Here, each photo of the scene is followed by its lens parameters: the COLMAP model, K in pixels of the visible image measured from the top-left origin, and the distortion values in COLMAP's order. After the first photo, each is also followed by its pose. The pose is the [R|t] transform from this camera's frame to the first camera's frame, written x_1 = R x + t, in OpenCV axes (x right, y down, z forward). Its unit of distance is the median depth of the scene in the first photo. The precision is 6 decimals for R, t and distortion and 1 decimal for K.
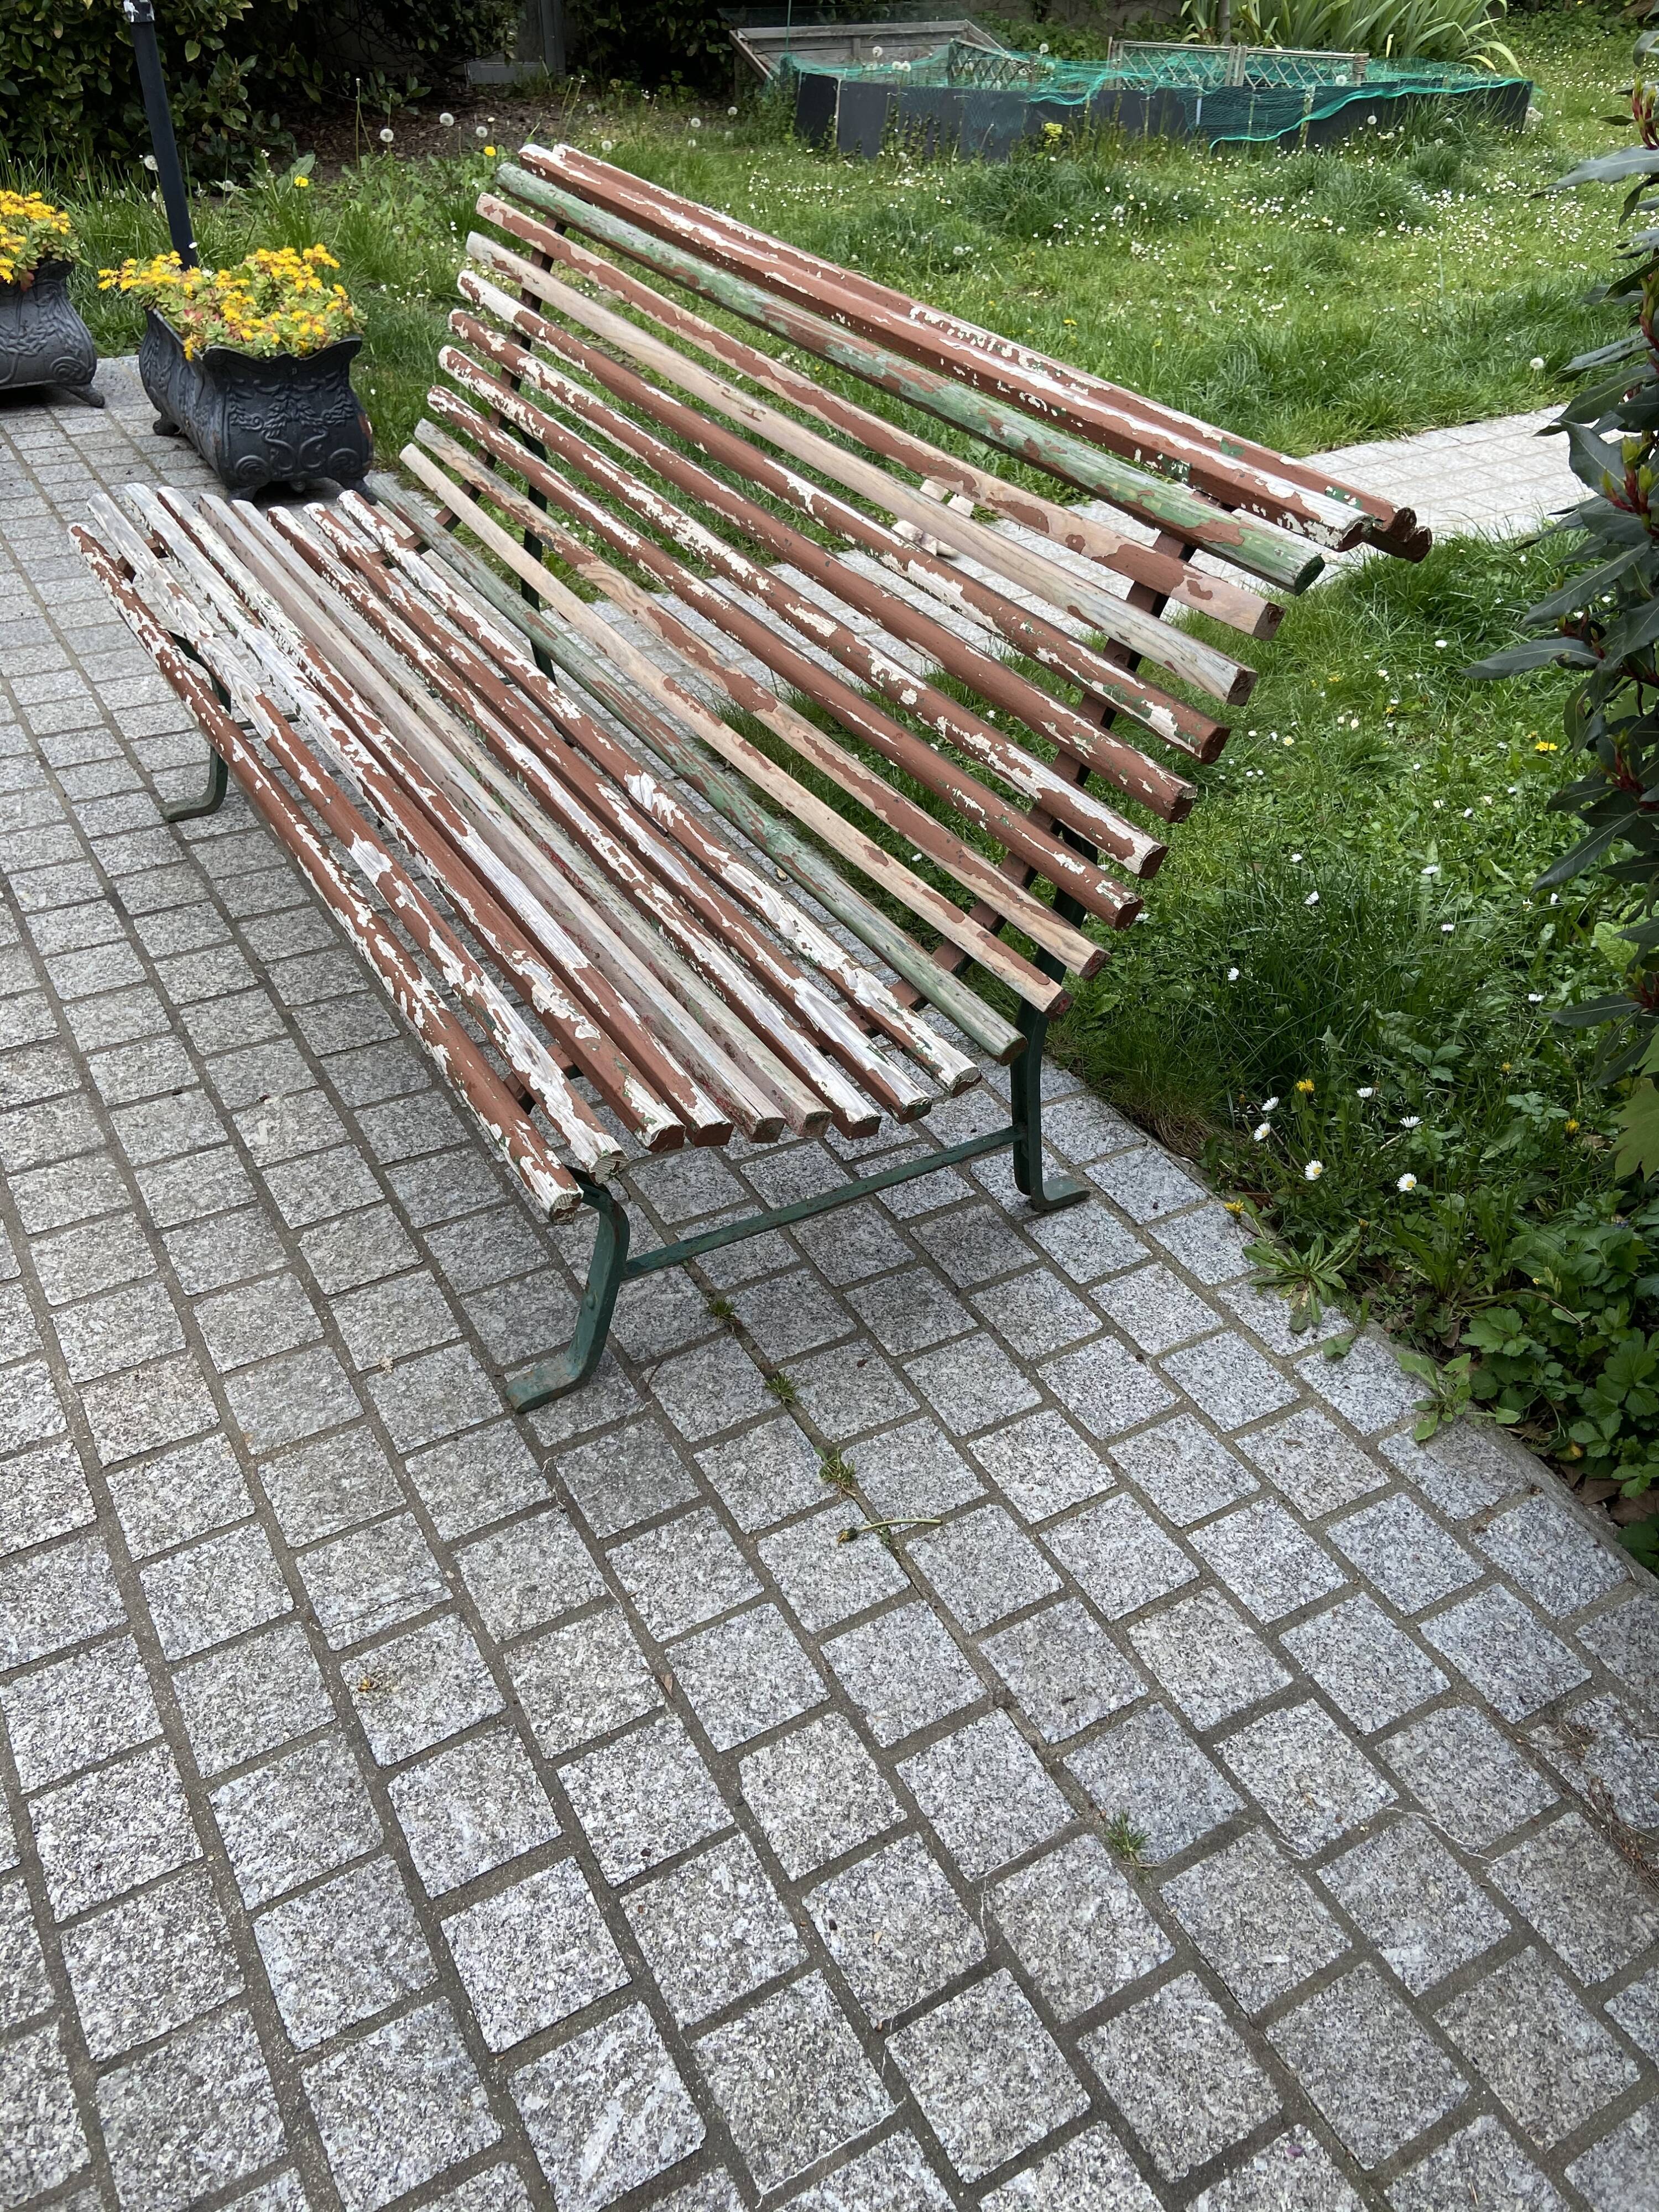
lens RADIAL K [[1675.3, 0, 817.1], [0, 1675.3, 1095.2], [0, 0, 1]] dist [0.108456, -0.141115]
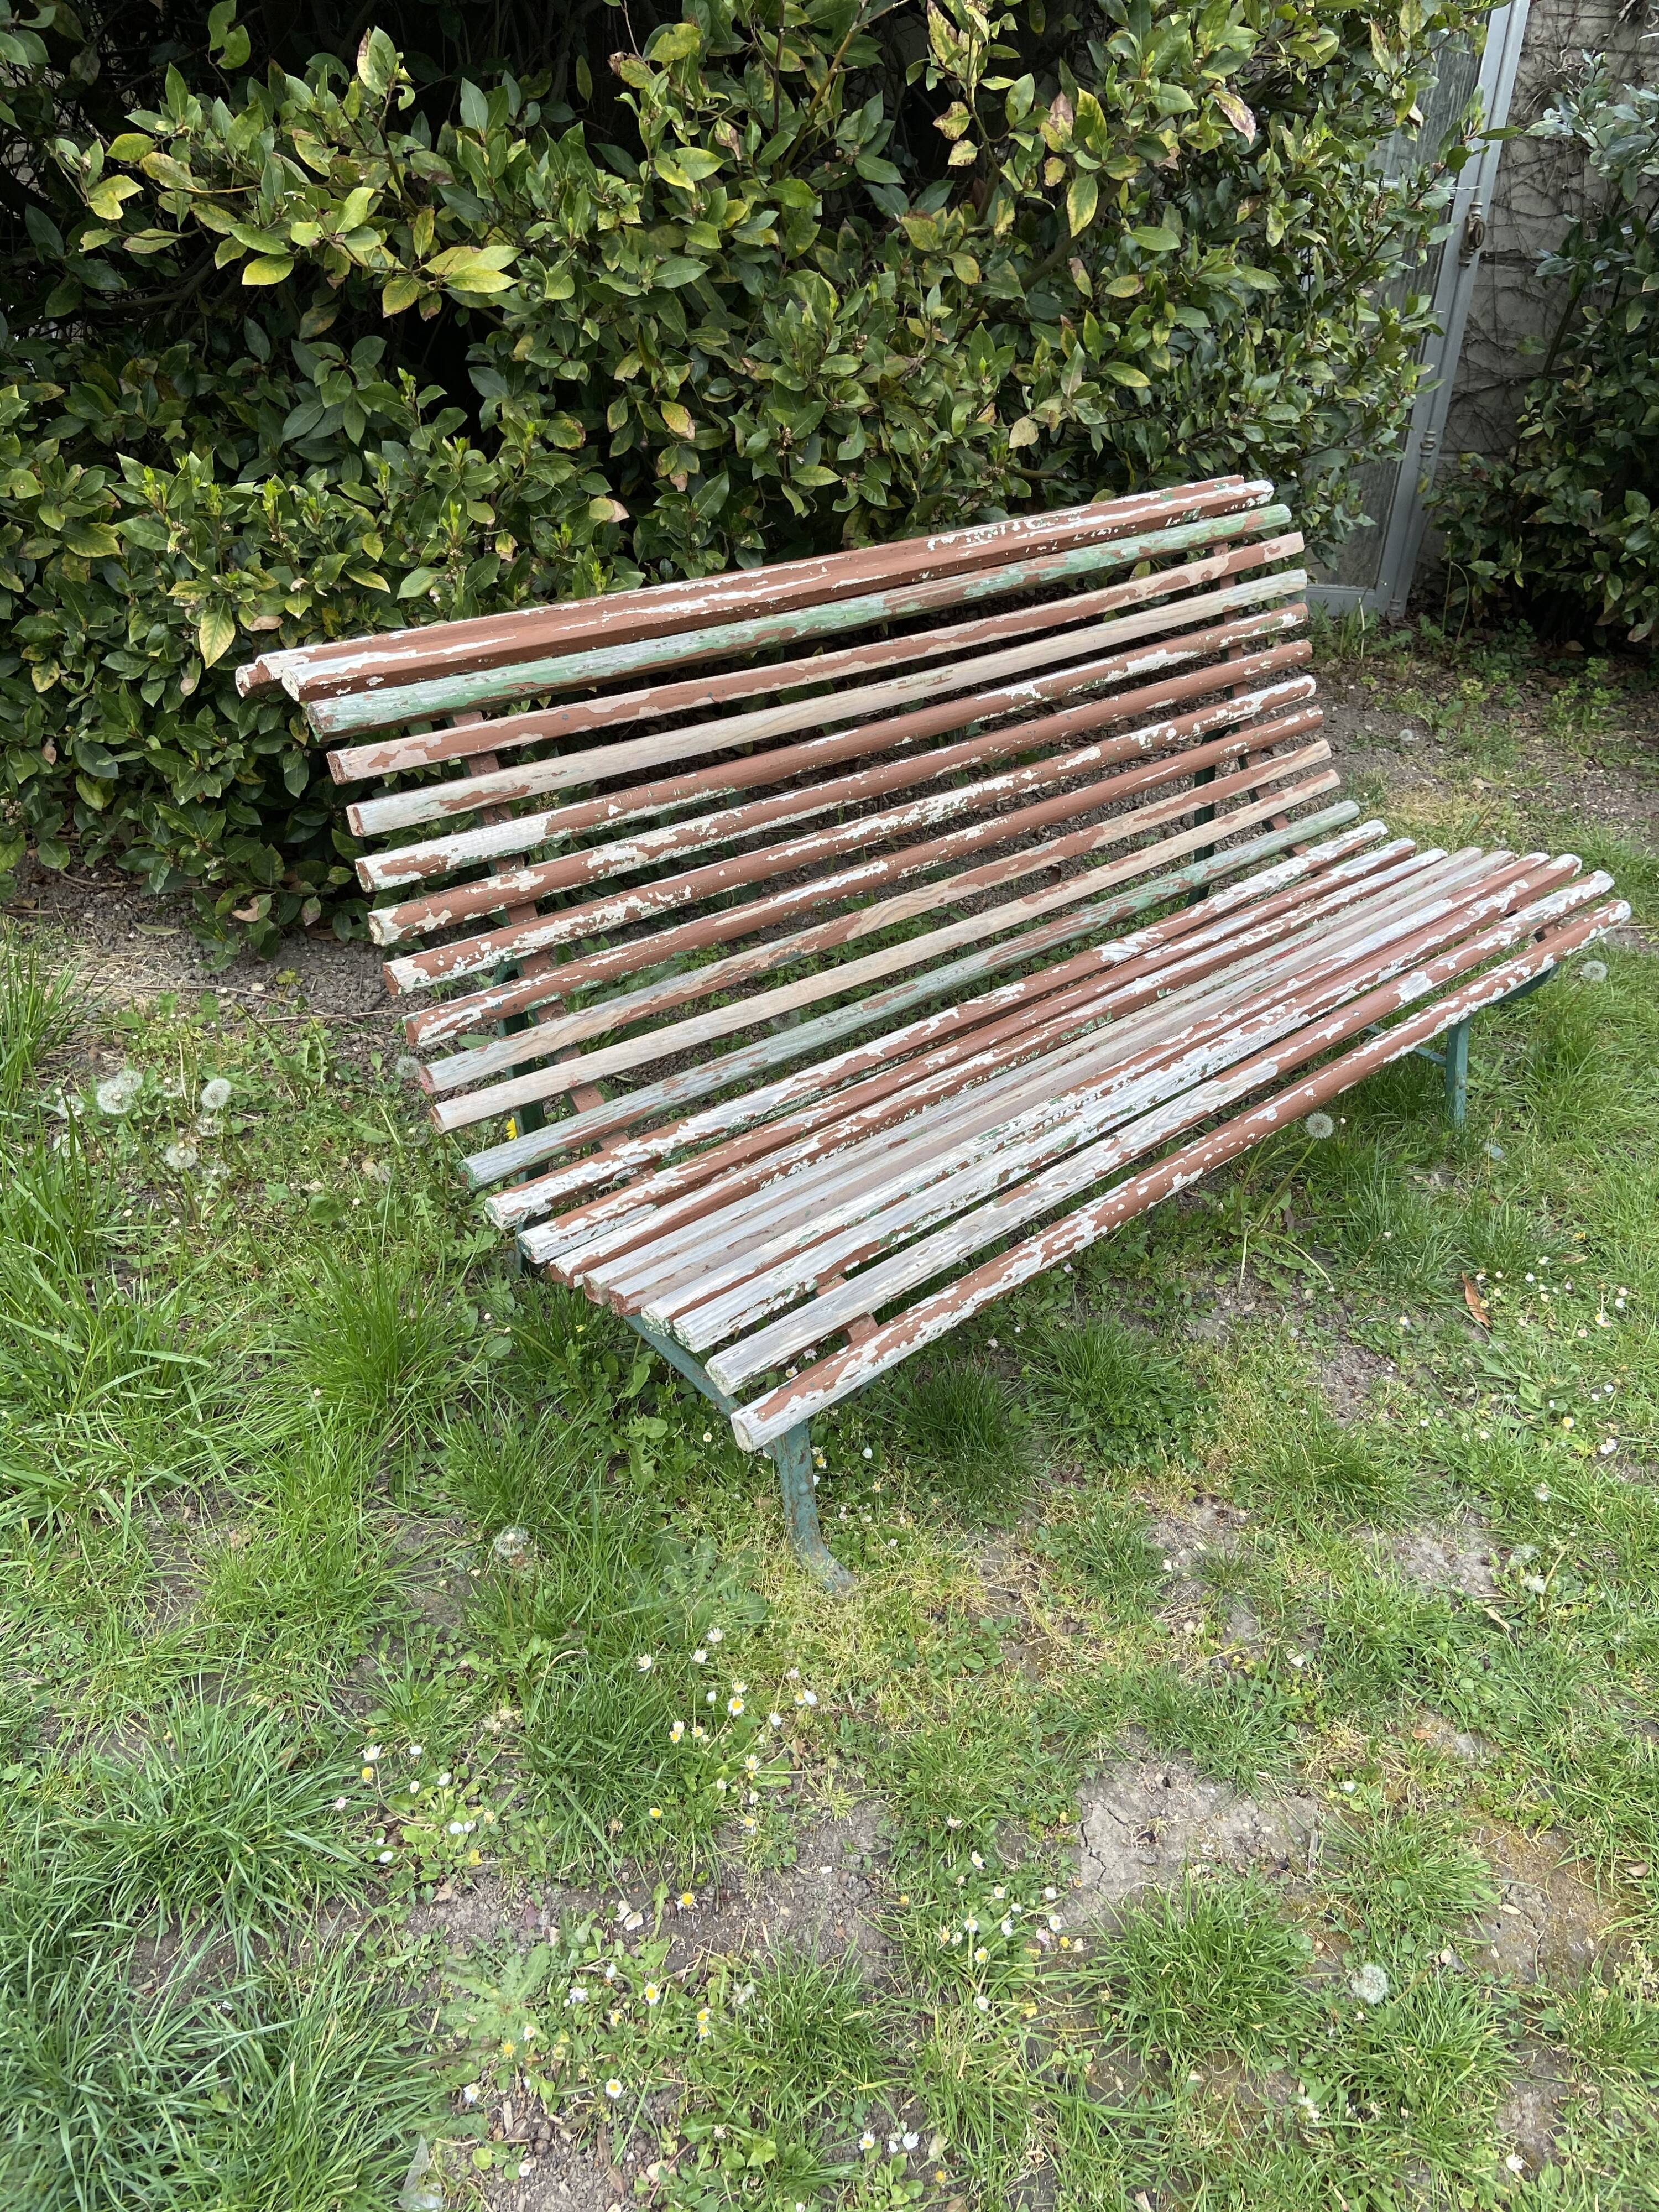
lens RADIAL K [[1675.3, 0, 852.2], [0, 1675.3, 1099.0], [0, 0, 1]] dist [0.108456, -0.141115]
pose [[-0.202947, -0.586188, 0.784344, -1.196747], [0.538445, 0.602229, 0.589404, -1.040535], [-0.817857, 0.541944, 0.193409, 1.110778]]
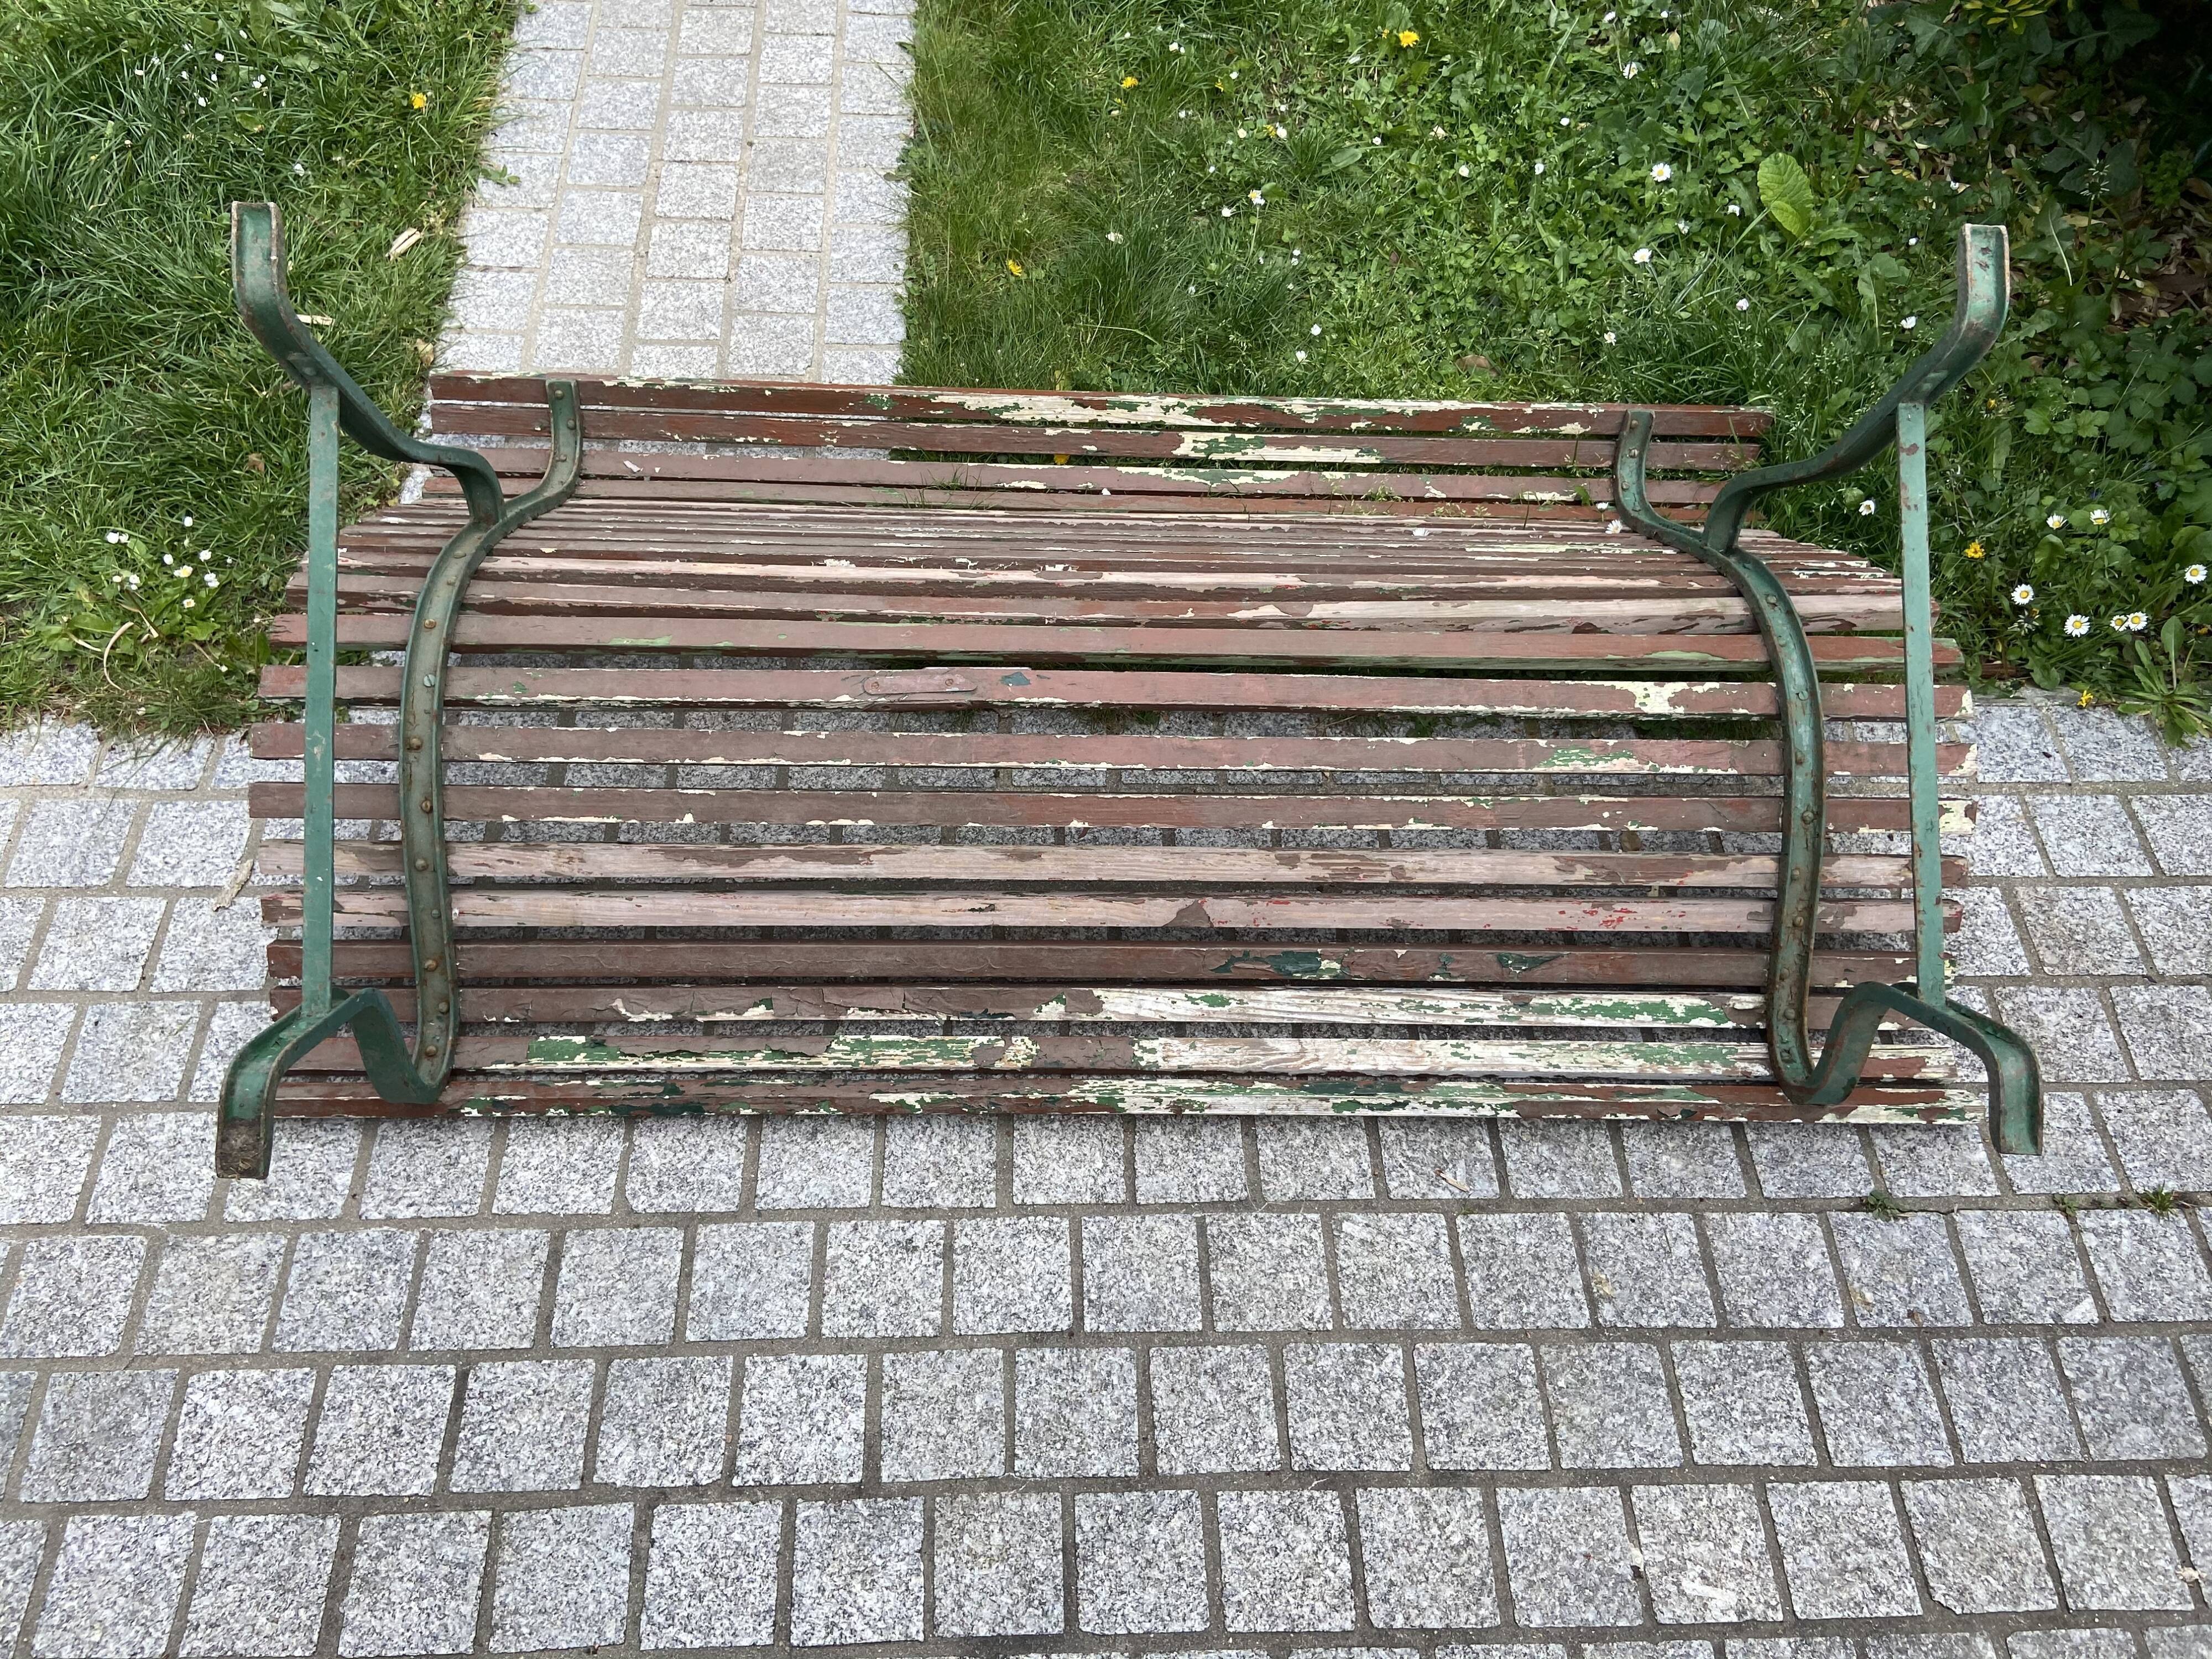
lens RADIAL K [[1675.3, 0, 1090.1], [0, 1675.3, 826.7], [0, 0, 1]] dist [0.108456, -0.141115]
pose [[0.487593, -0.747235, 0.451544, -0.623187], [0.529942, 0.664323, 0.527102, -0.823706], [-0.693840, -0.017719, 0.719911, 0.768149]]
